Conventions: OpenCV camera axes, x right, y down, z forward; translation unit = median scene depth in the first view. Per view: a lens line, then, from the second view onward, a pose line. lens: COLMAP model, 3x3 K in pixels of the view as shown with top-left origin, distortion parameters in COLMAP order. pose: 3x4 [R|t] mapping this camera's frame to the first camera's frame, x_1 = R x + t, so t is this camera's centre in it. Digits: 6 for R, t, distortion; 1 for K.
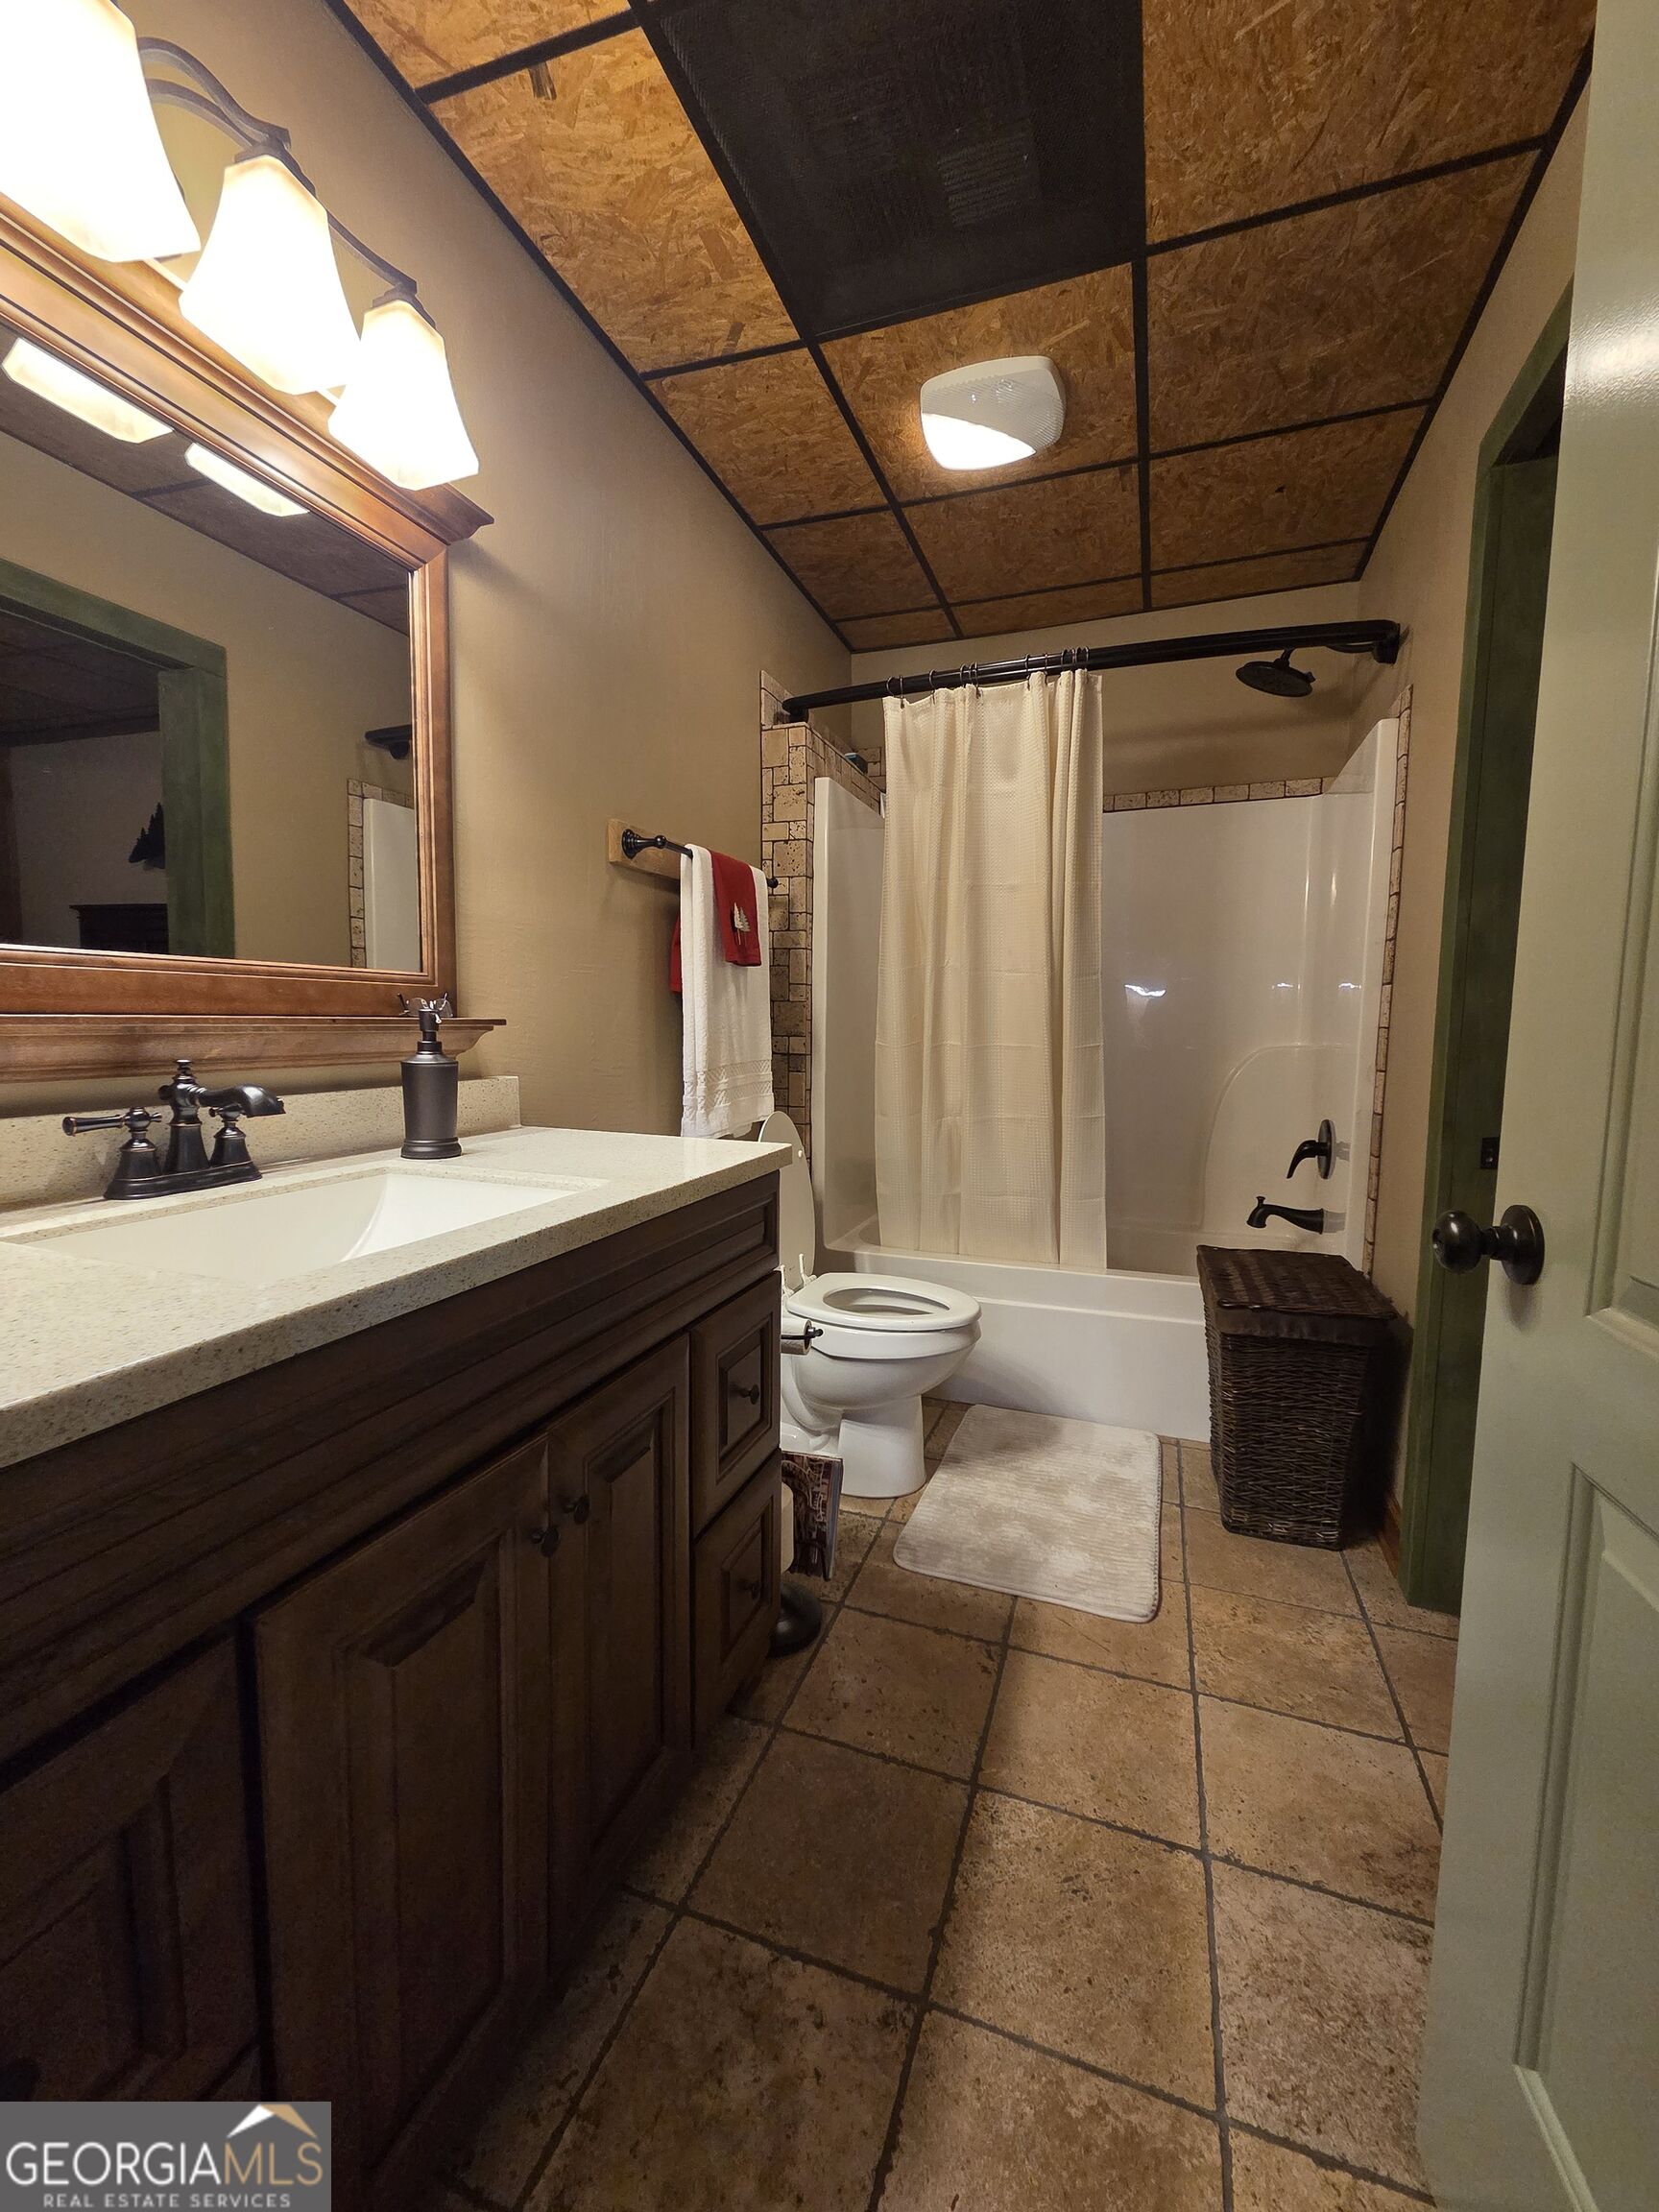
lens RADIAL K [[897.4, 0, 833.8], [0, 897.4, 1099.8], [0, 0, 1]] dist [0.004834, 0.000468]
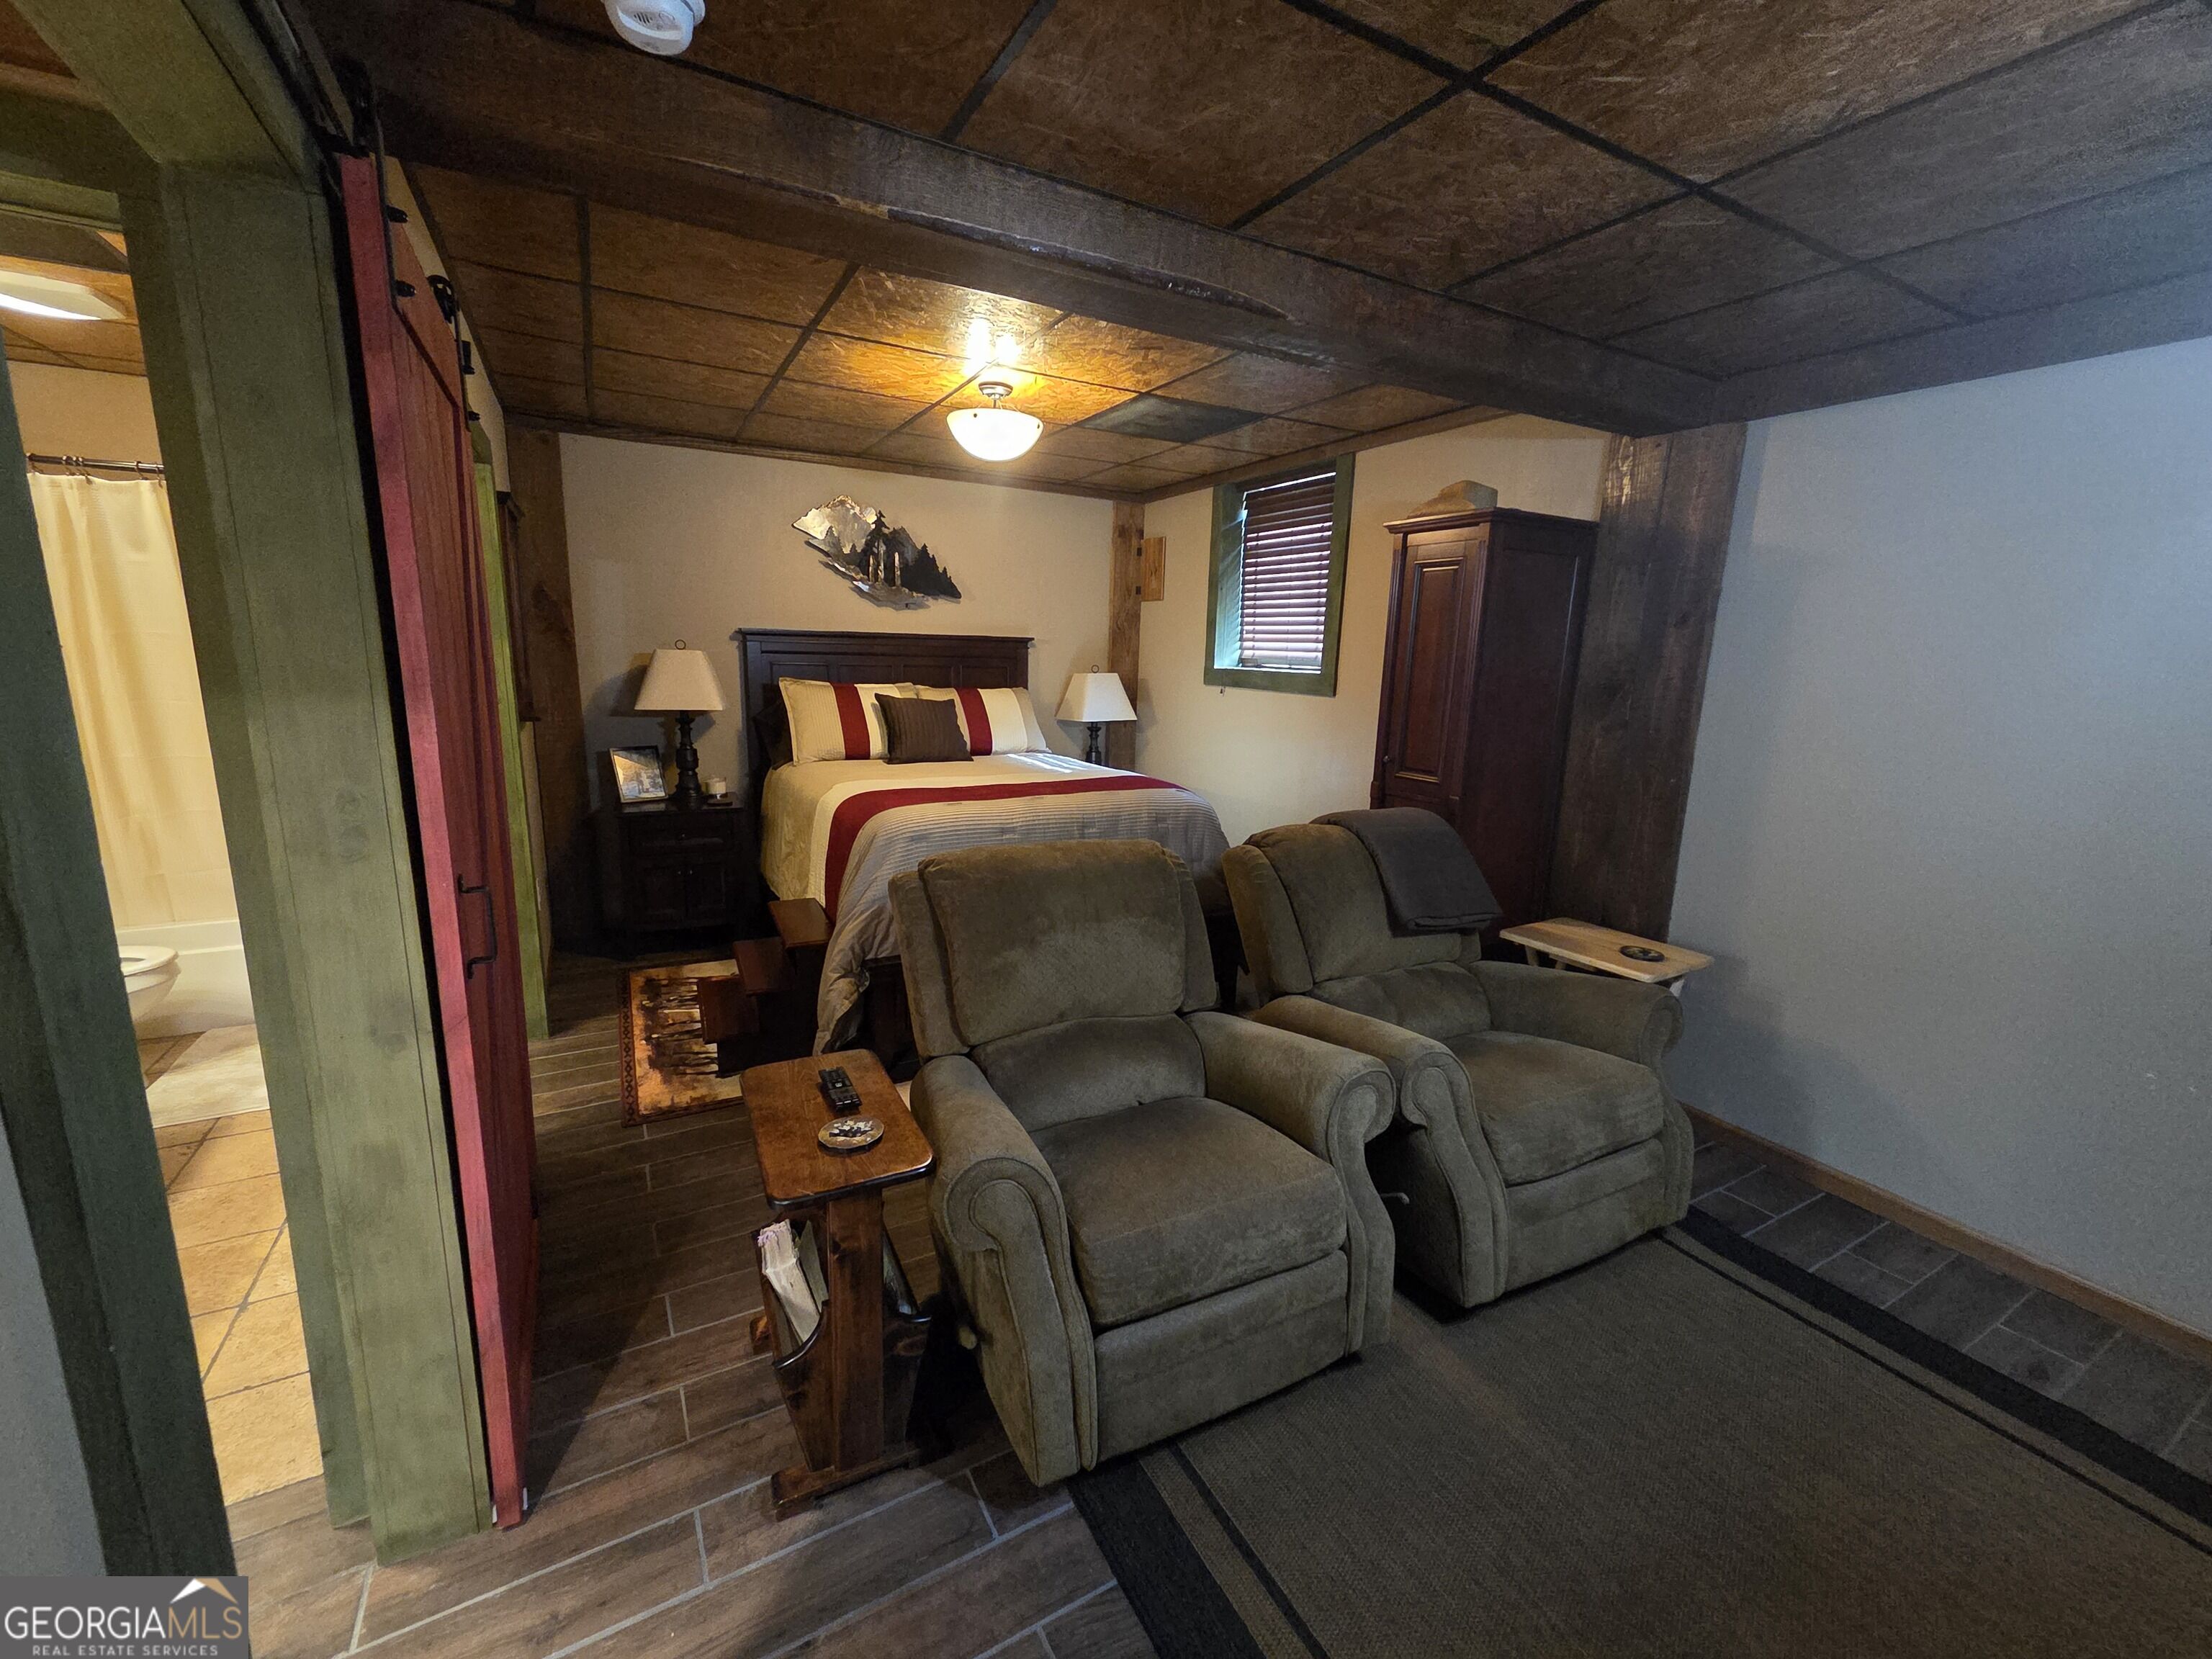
lens RADIAL K [[897.4, 0, 1107.2], [0, 897.4, 829.9], [0, 0, 1]] dist [0.004834, 0.000468]
pose [[0.653863, -0.136102, 0.744271, 0.084048], [0.055768, 0.989682, 0.131985, -0.056633], [-0.754555, -0.044793, 0.654707, -0.929897]]
